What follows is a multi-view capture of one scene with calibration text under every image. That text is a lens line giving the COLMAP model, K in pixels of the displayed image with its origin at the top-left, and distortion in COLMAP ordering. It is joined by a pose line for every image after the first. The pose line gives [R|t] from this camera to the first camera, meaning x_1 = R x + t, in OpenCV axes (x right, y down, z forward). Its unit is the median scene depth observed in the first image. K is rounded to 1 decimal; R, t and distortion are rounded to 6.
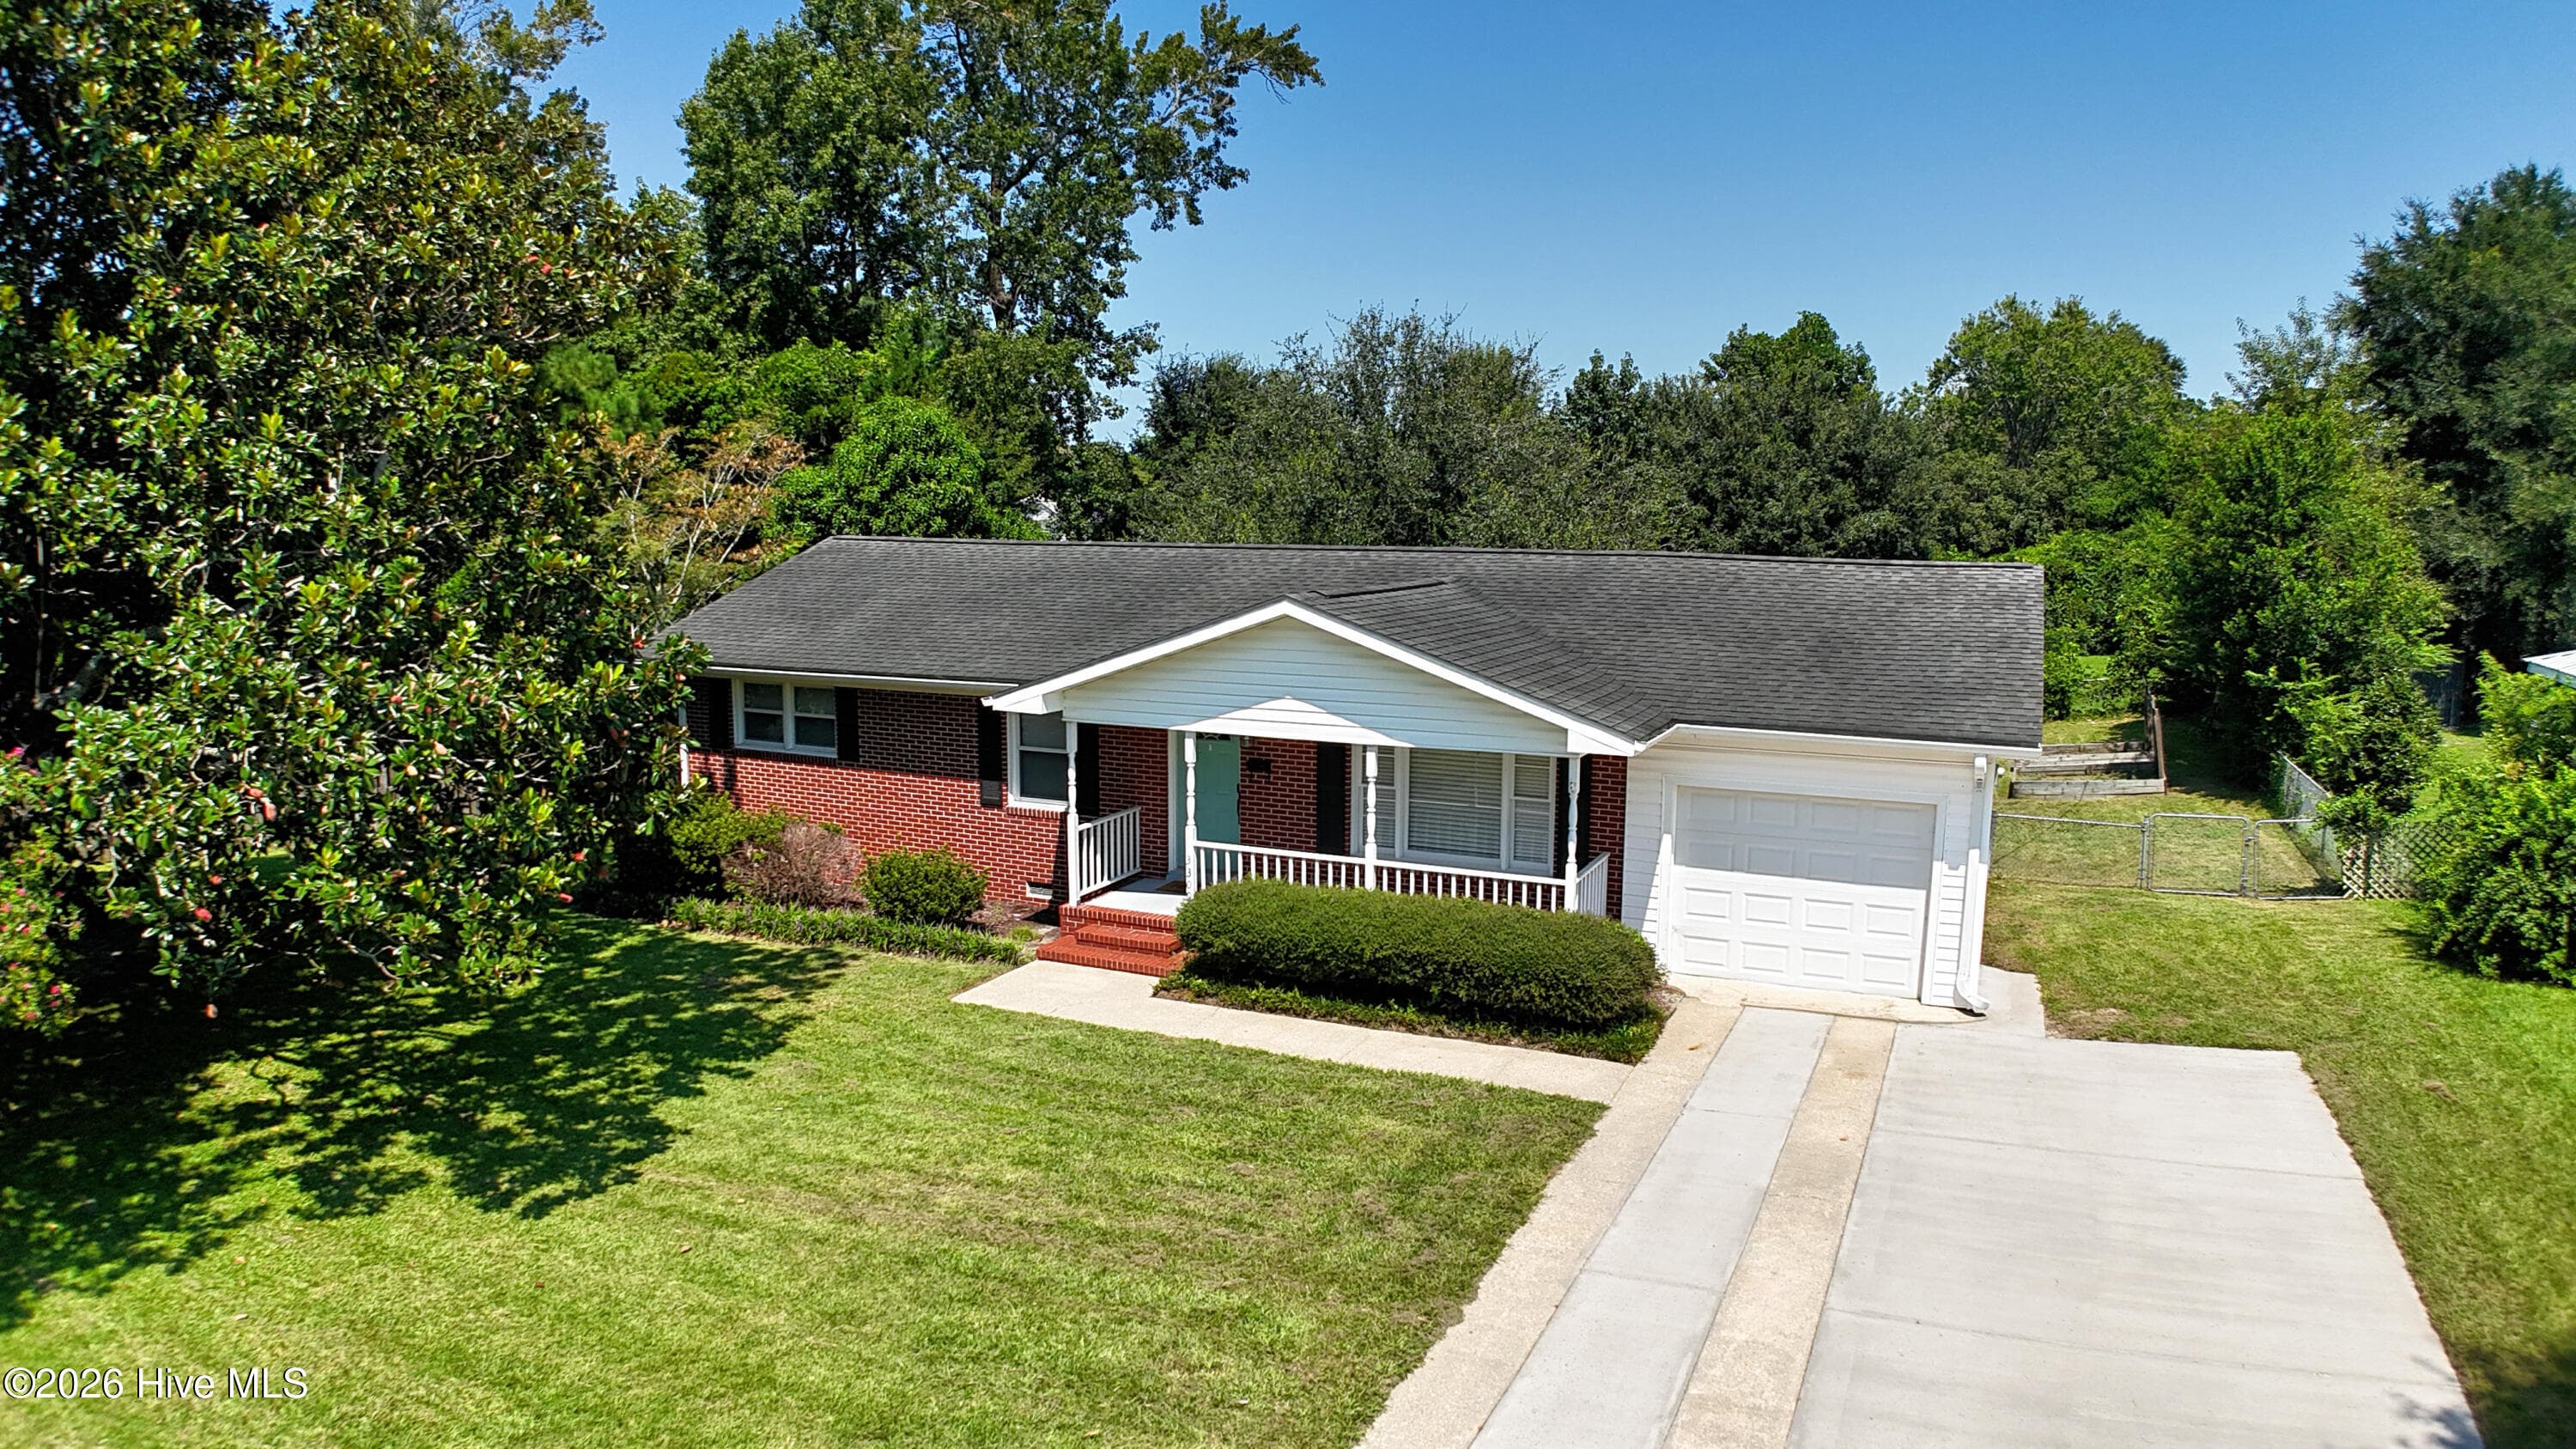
lens RADIAL K [[1624.2, 0, 1274.2], [0, 1624.2, 718.2], [0, 0, 1]] dist [-0.198960, 0.029017]
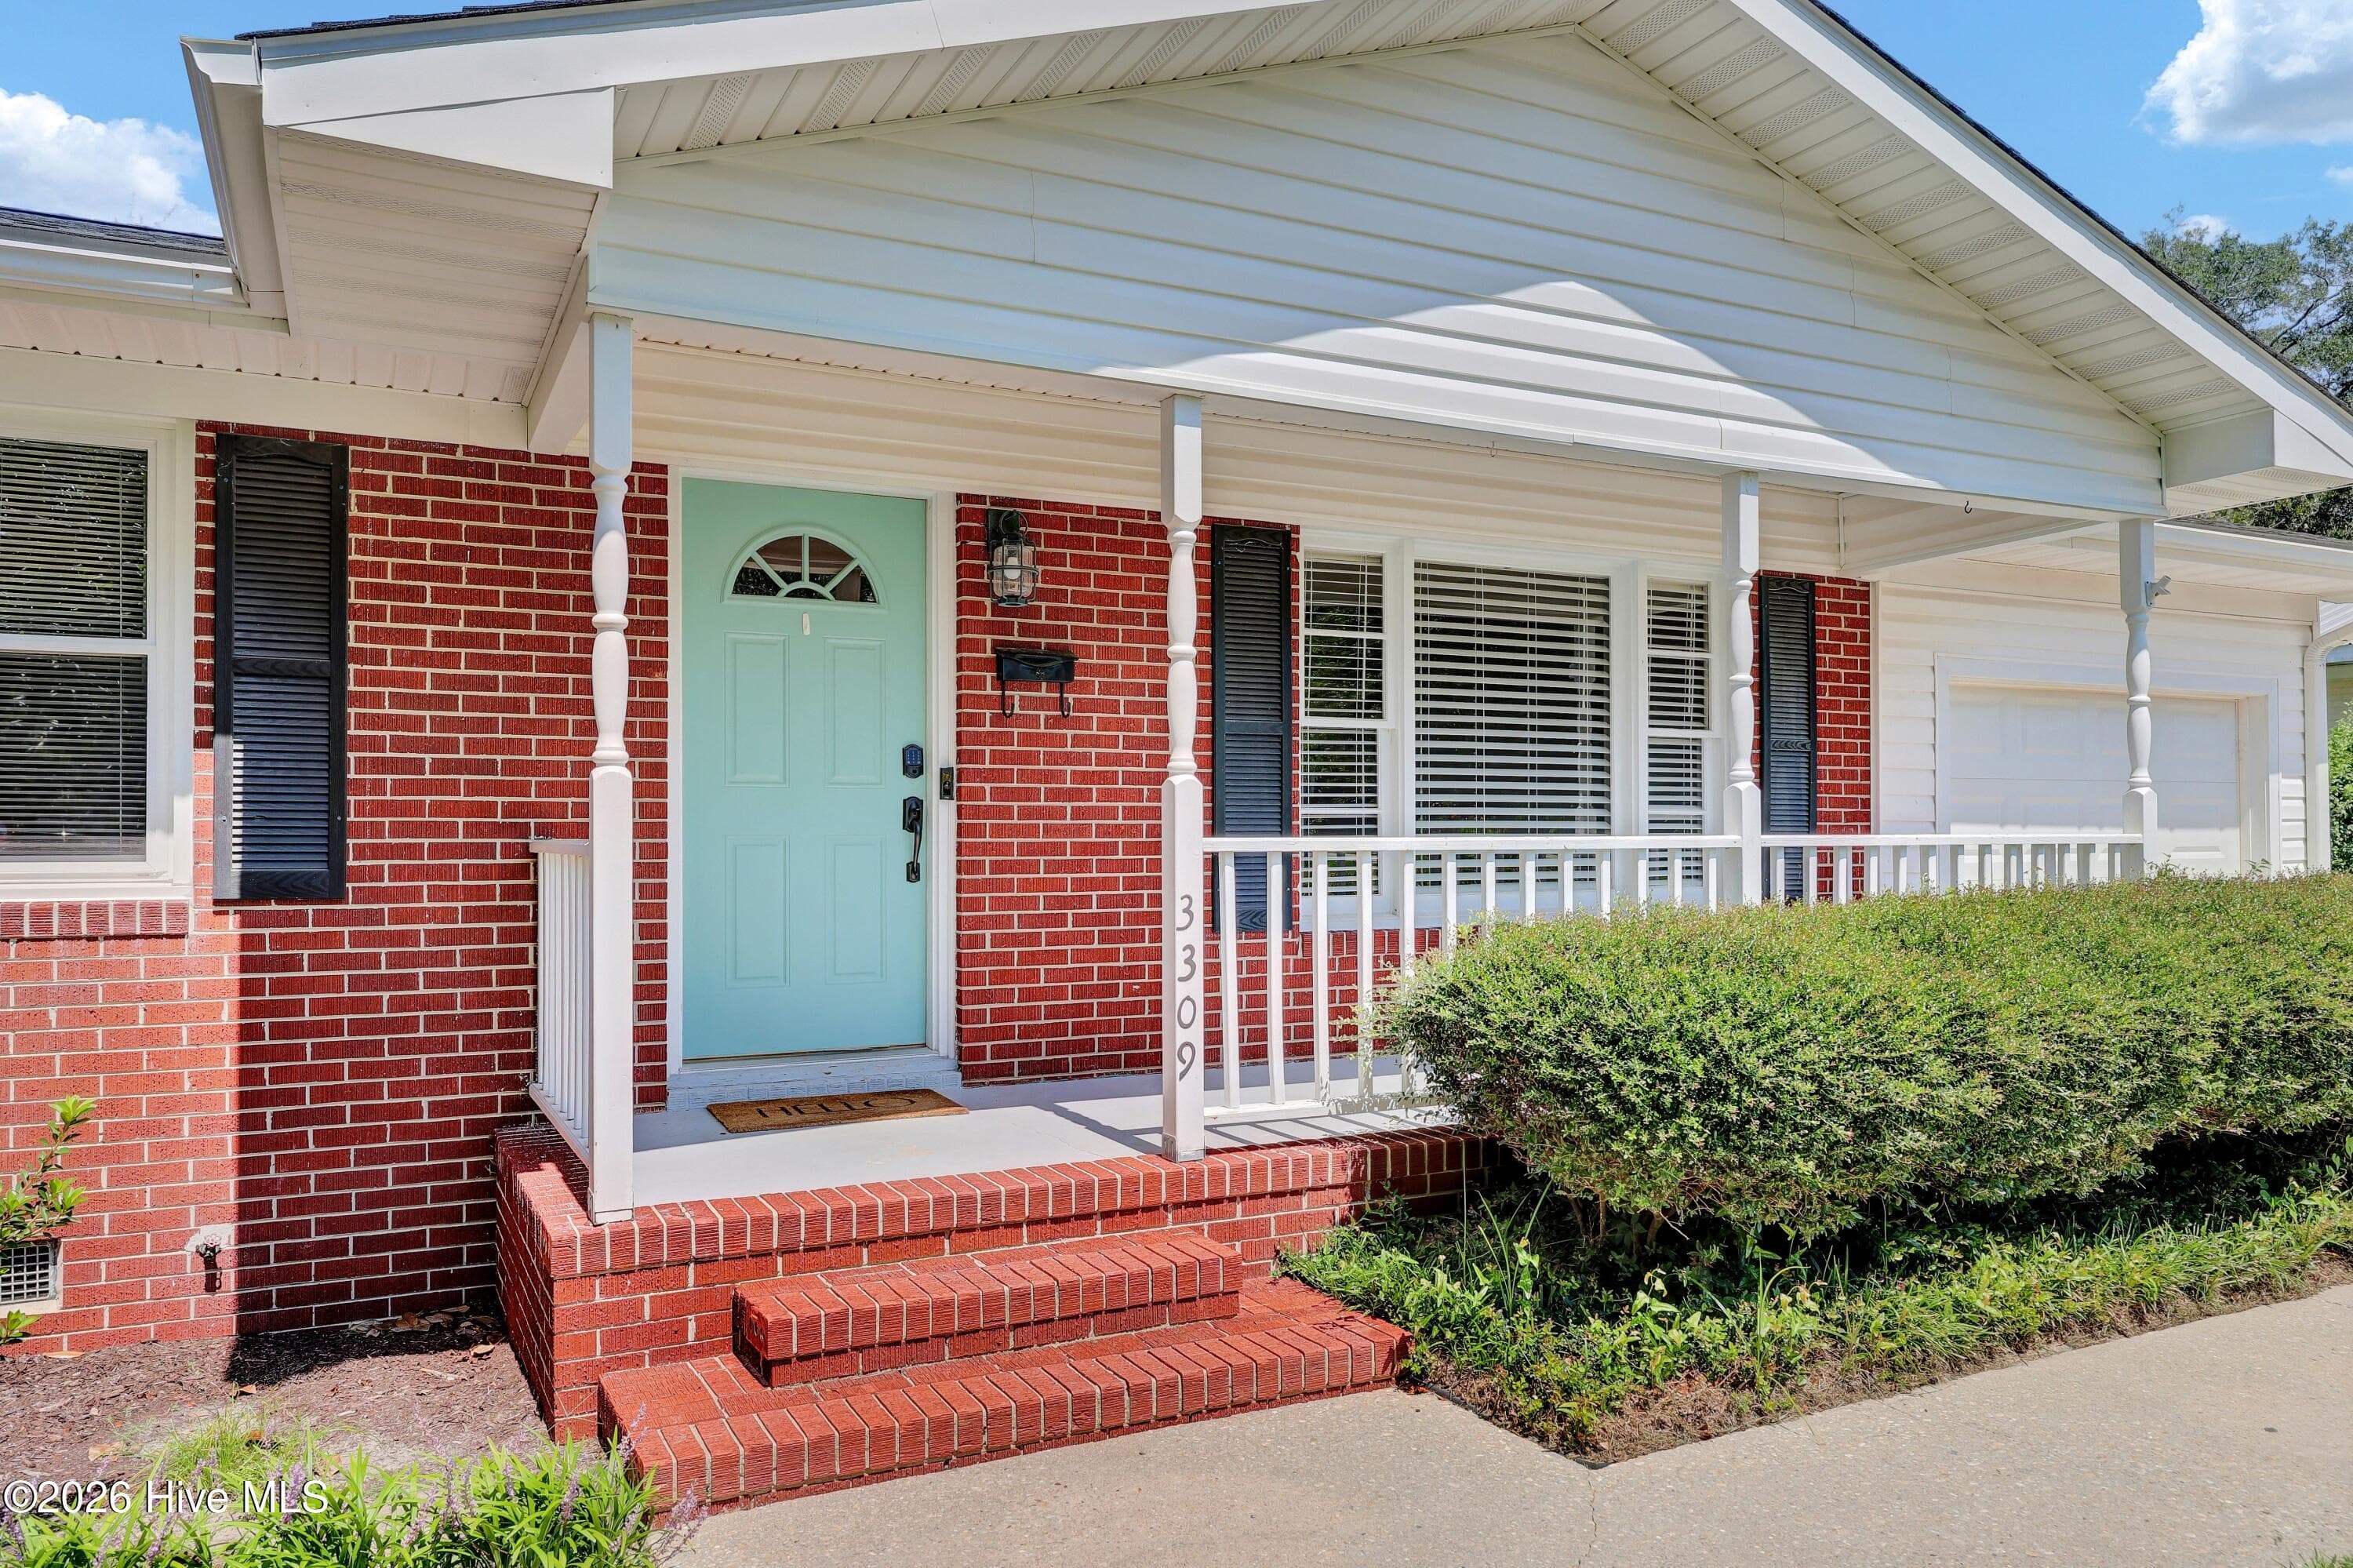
lens RADIAL K [[1593.6, 0, 1175.0], [0, 1593.6, 829.8], [0, 0, 1]] dist [-0.002198, -0.000443]
pose [[0.590640, 0.000412, 0.806935, -0.101600], [0.120151, 0.988807, -0.088450, 0.038540], [-0.797940, 0.149197, 0.583980, 0.338568]]
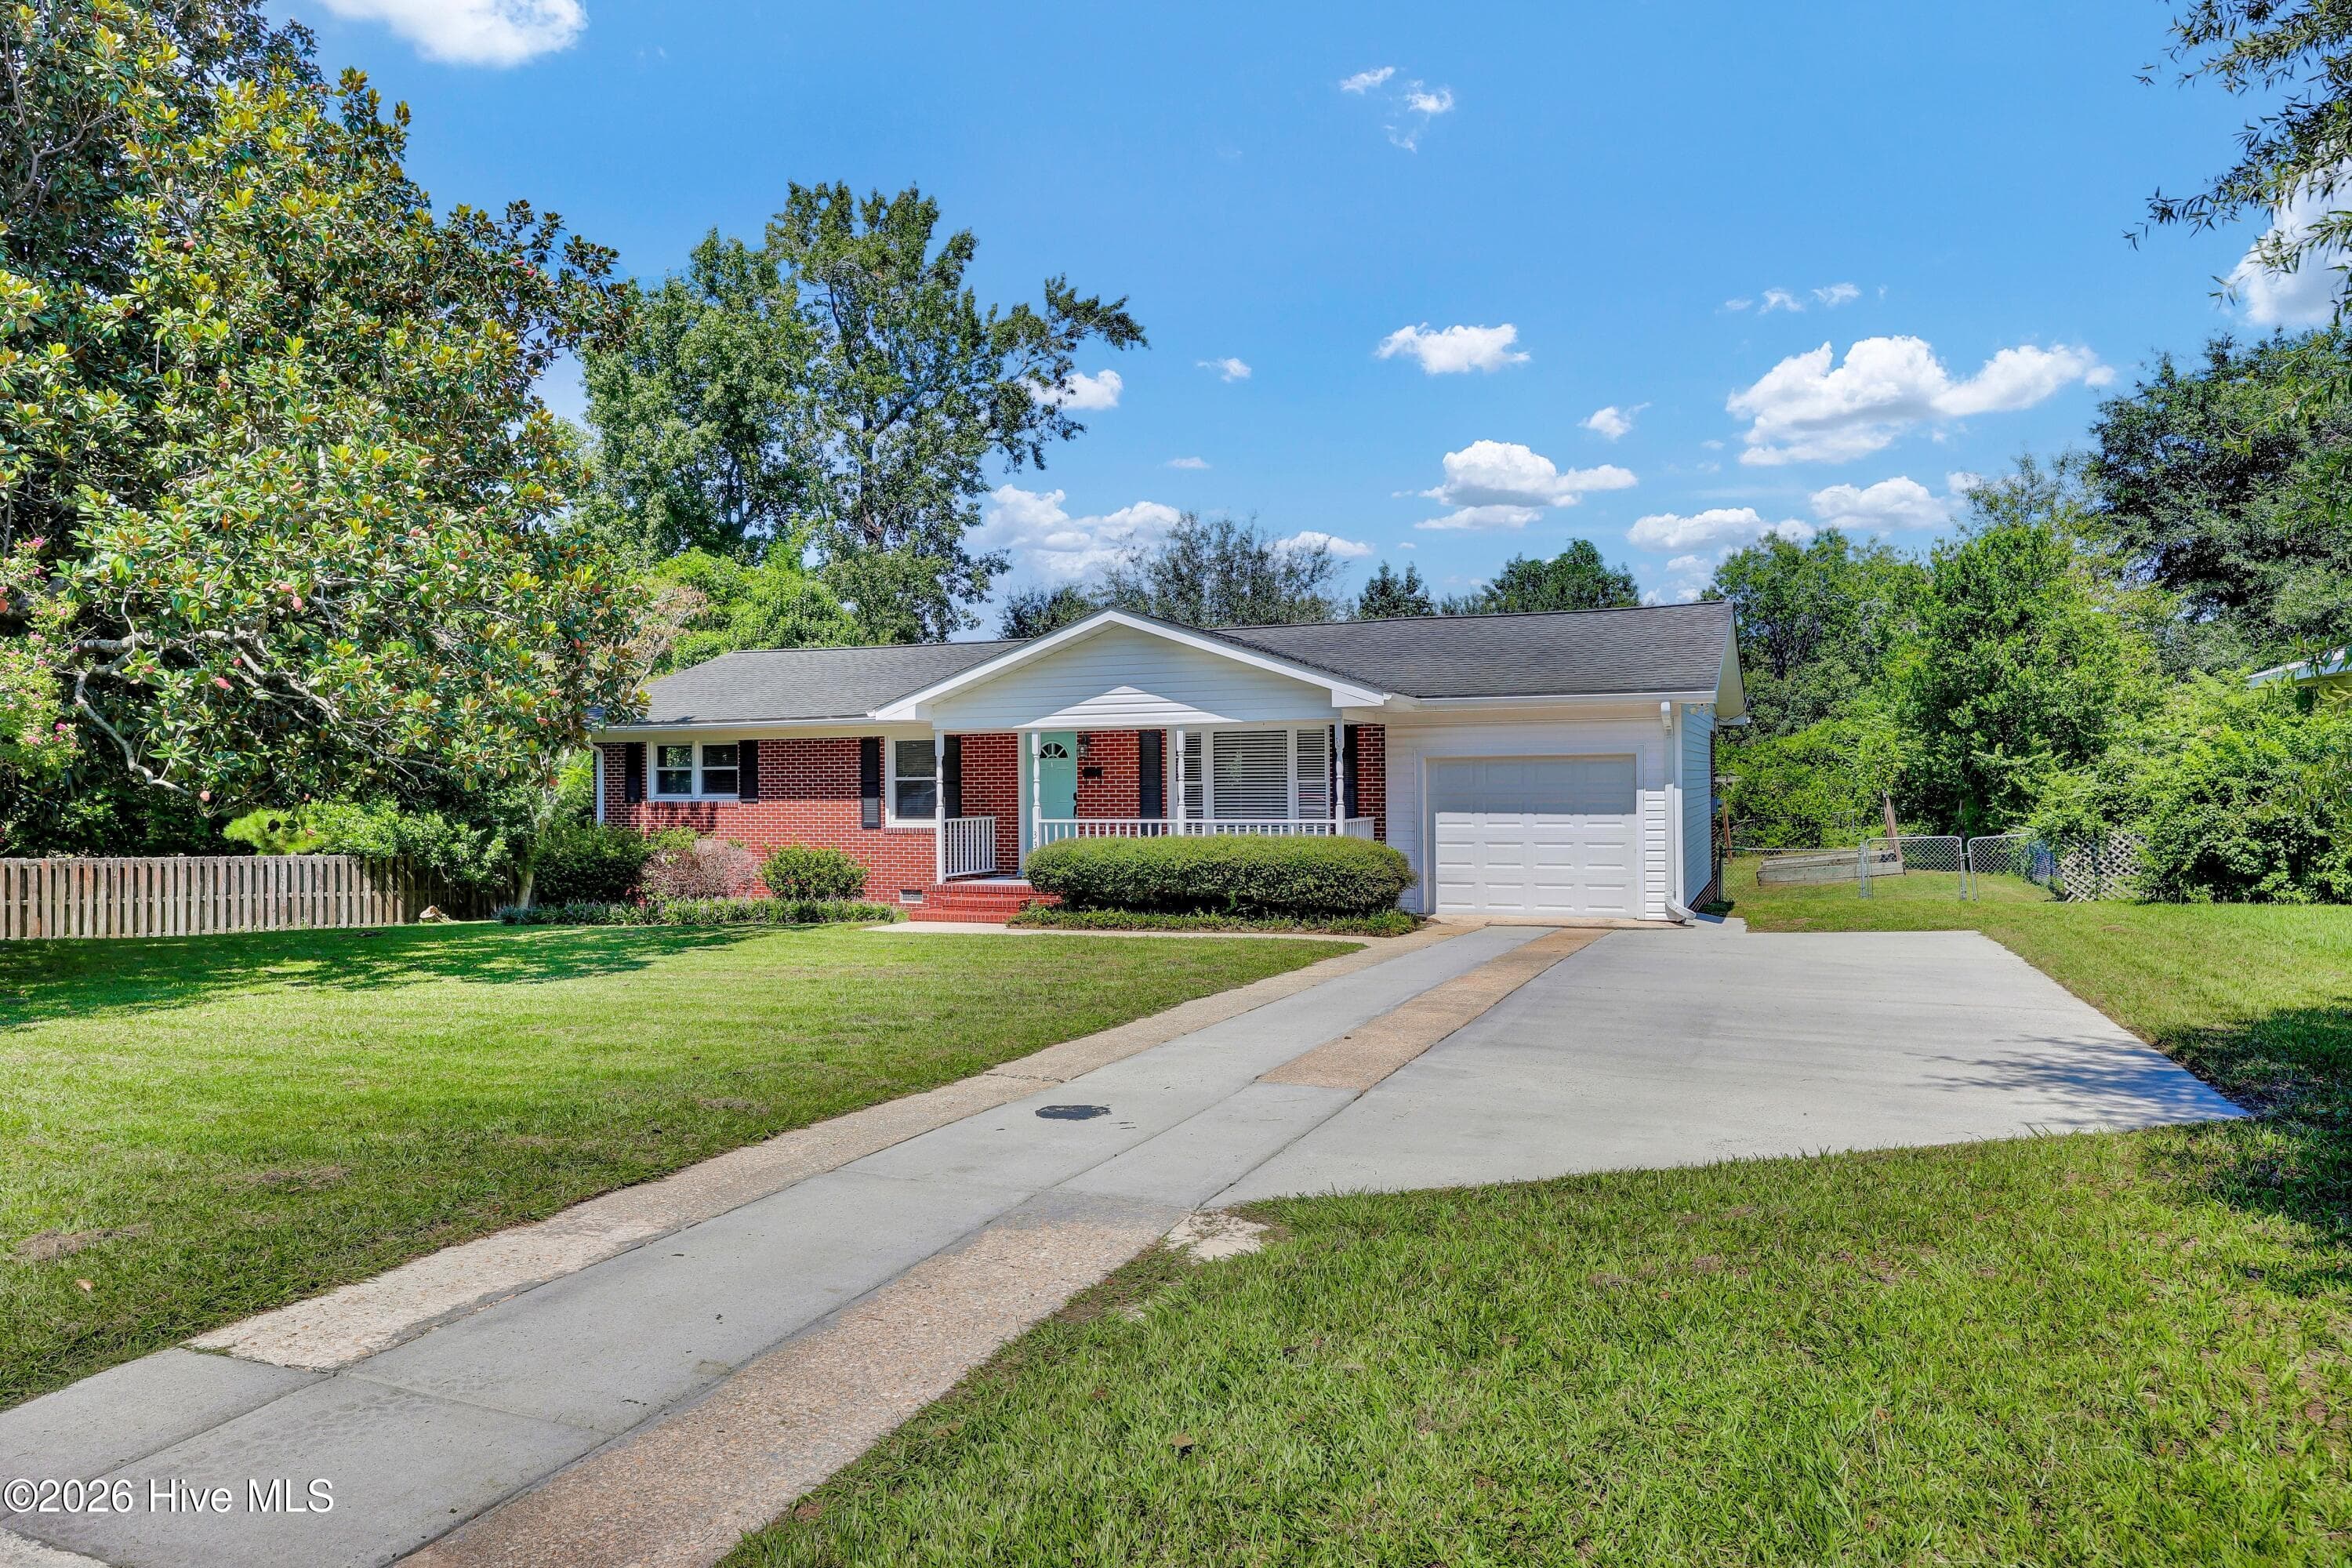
lens RADIAL K [[1491.1, 0, 1165.3], [0, 1491.1, 781.5], [0, 0, 1]] dist [-0.002008, -0.000842]
pose [[0.999424, -0.009804, 0.032502, 0.003888], [0.014384, 0.989496, -0.143845, 0.084396], [-0.030751, 0.144229, 0.989066, -0.052145]]
